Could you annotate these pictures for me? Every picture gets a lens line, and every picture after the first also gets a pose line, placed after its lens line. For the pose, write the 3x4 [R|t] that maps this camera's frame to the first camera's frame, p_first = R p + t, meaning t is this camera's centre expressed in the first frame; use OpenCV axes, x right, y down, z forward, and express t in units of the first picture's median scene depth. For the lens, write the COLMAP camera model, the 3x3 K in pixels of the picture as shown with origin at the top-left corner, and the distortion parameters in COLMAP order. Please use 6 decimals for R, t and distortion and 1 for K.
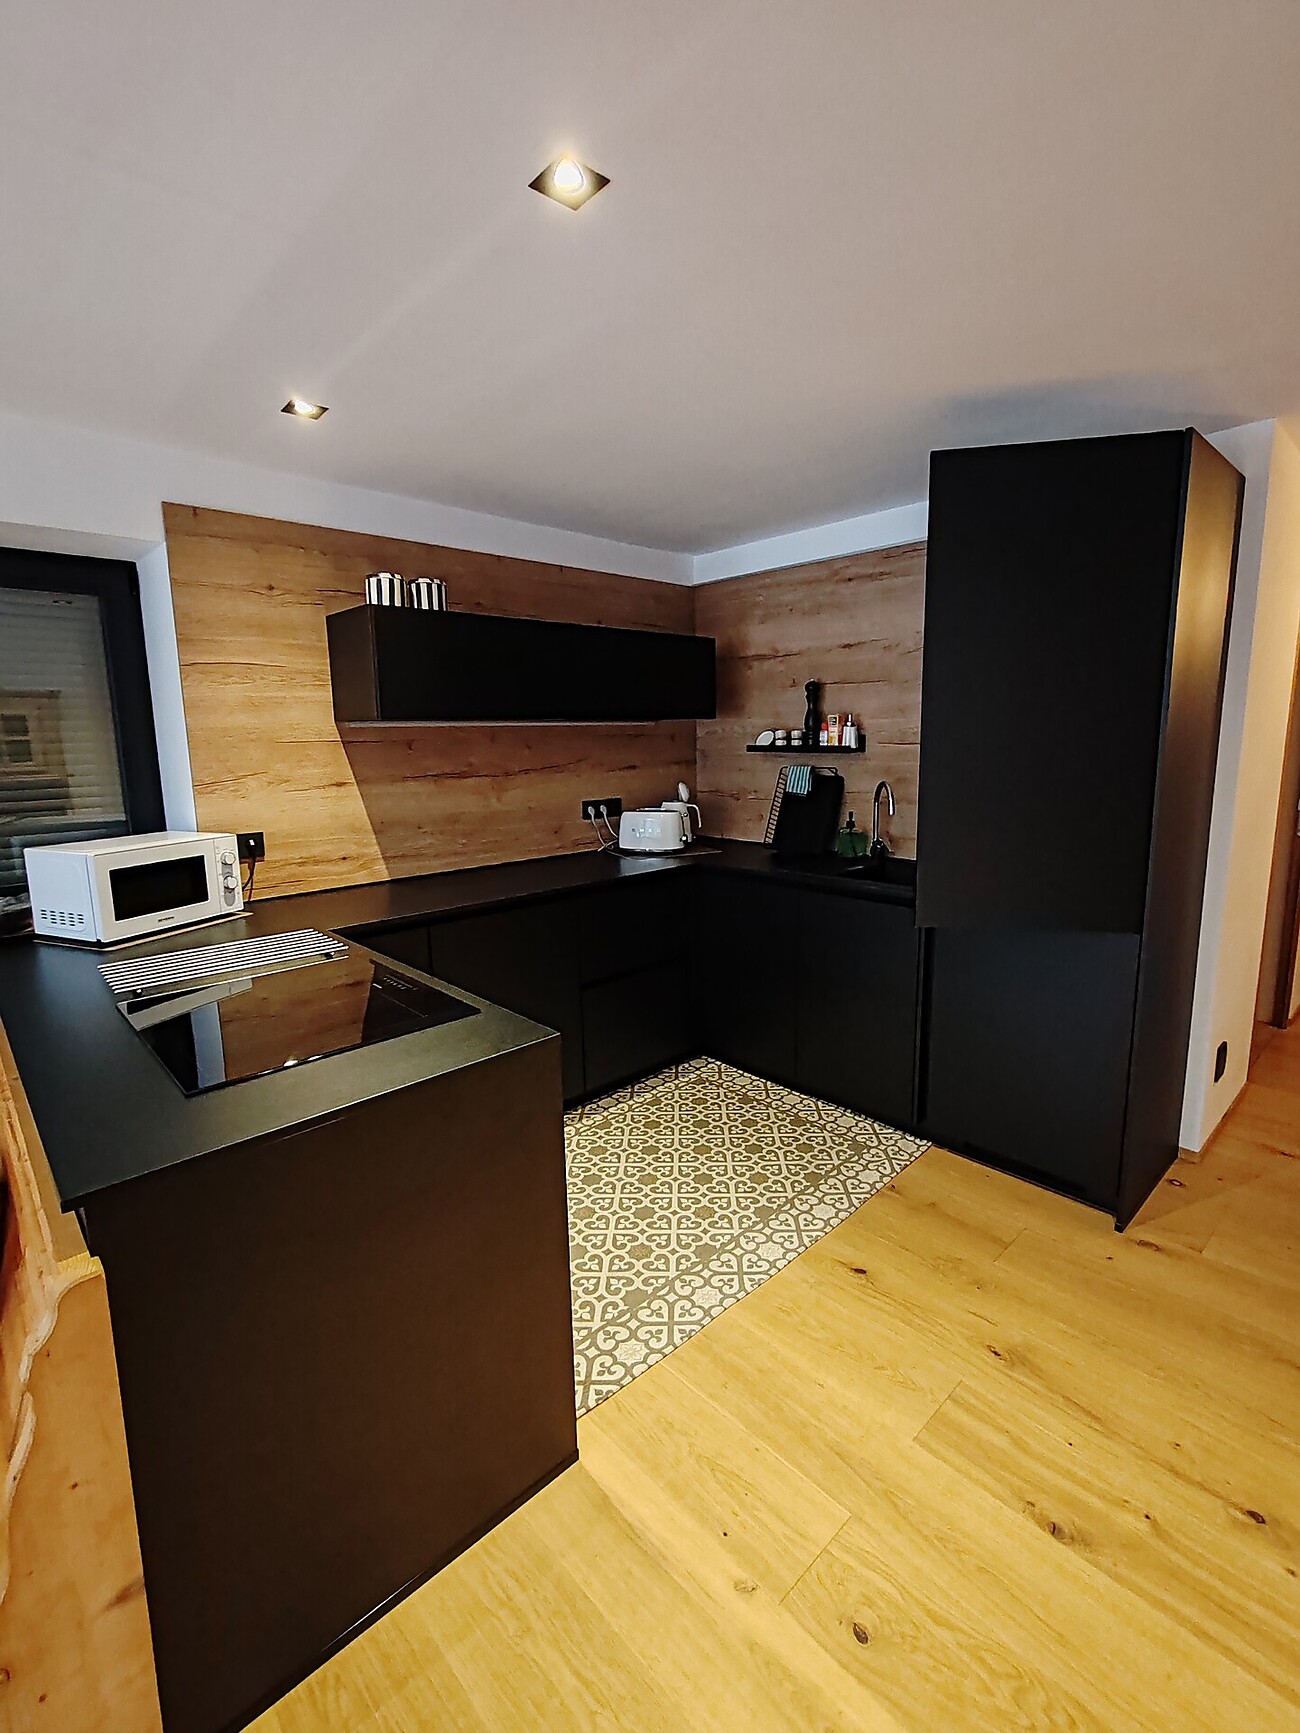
lens RADIAL K [[792.3, 0, 651.5], [0, 792.3, 862.2], [0, 0, 1]] dist [-0.002639, -0.000068]
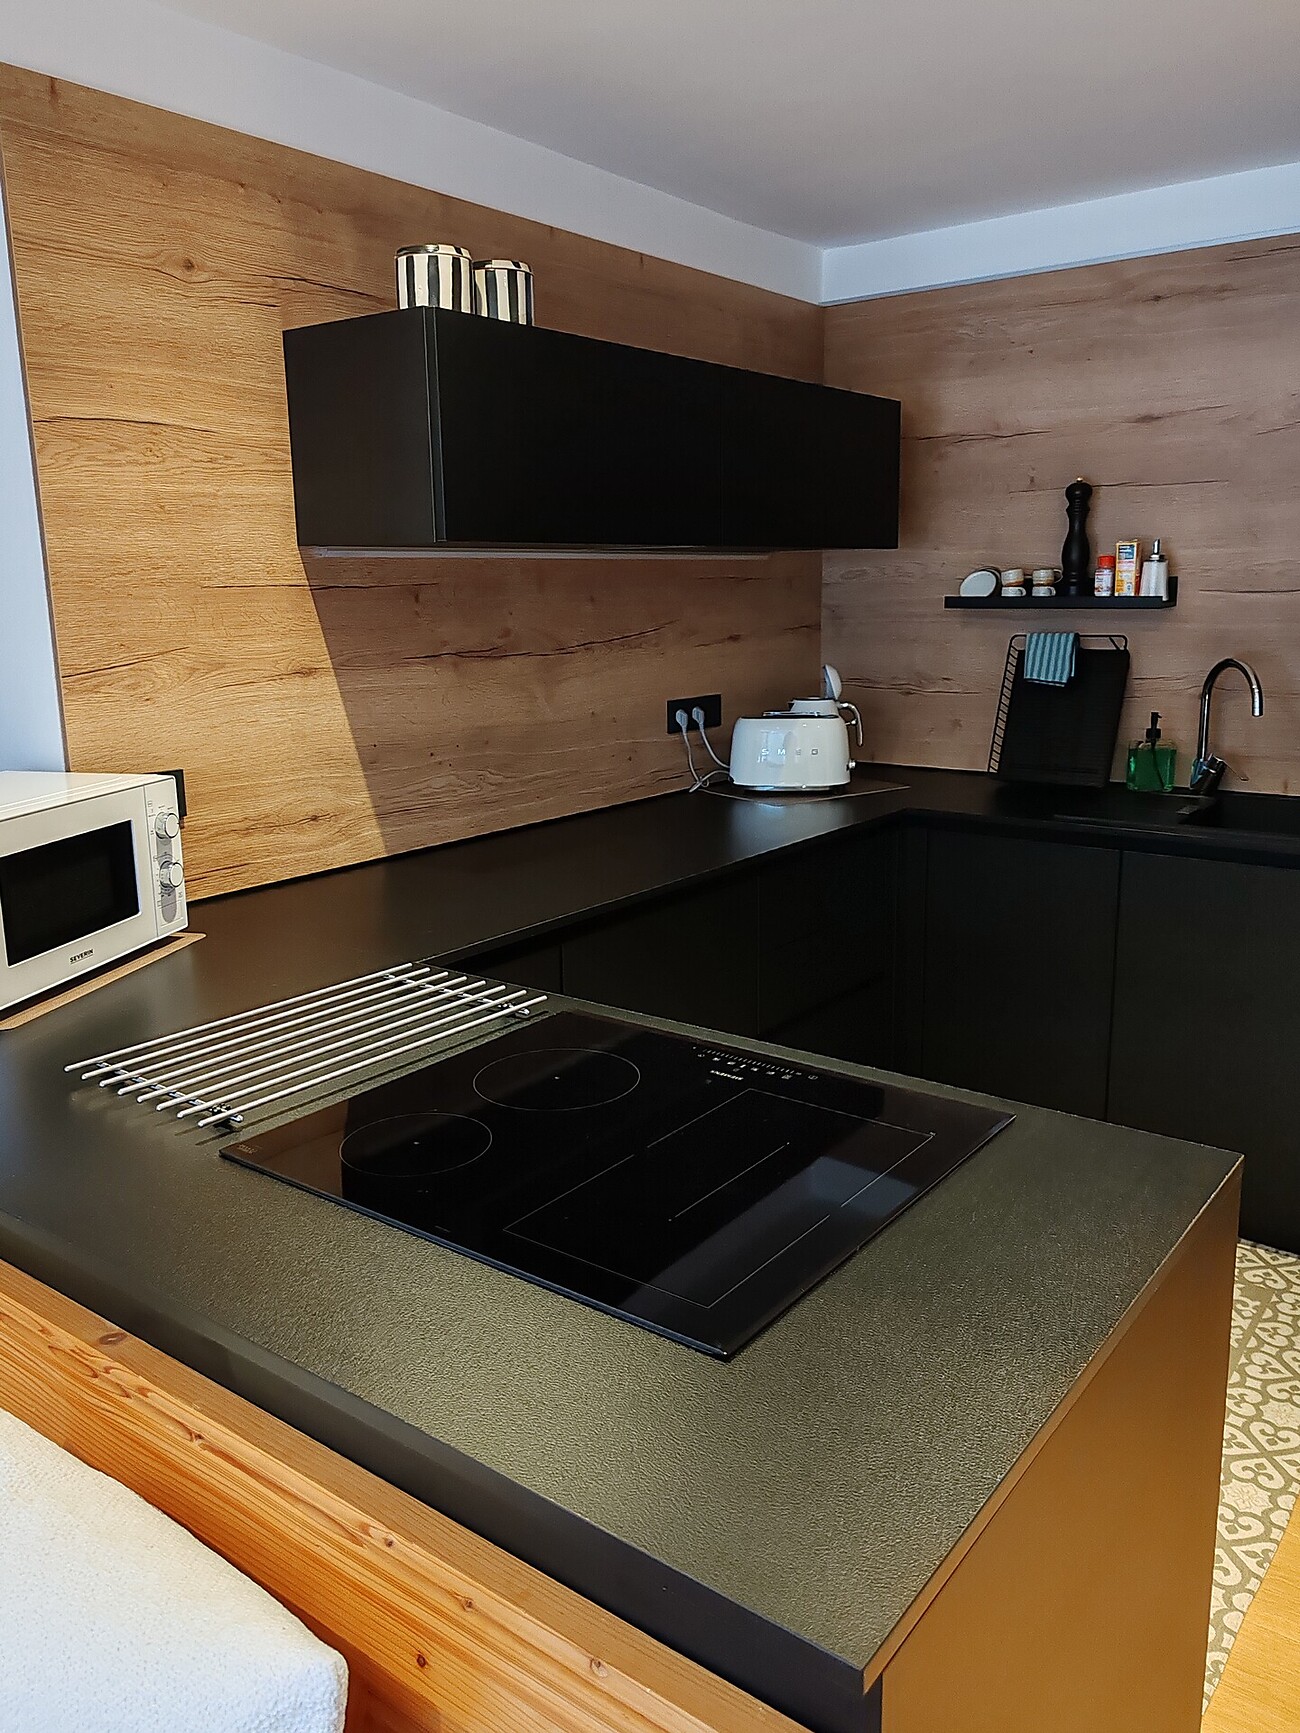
lens RADIAL K [[1345.3, 0, 649.2], [0, 1345.3, 867.5], [0, 0, 1]] dist [0.014485, -0.001922]
pose [[0.986057, -0.032778, 0.163146, -0.278066], [0.025107, 0.998490, 0.048856, -0.008690], [-0.164502, -0.044079, 0.985391, 0.095372]]
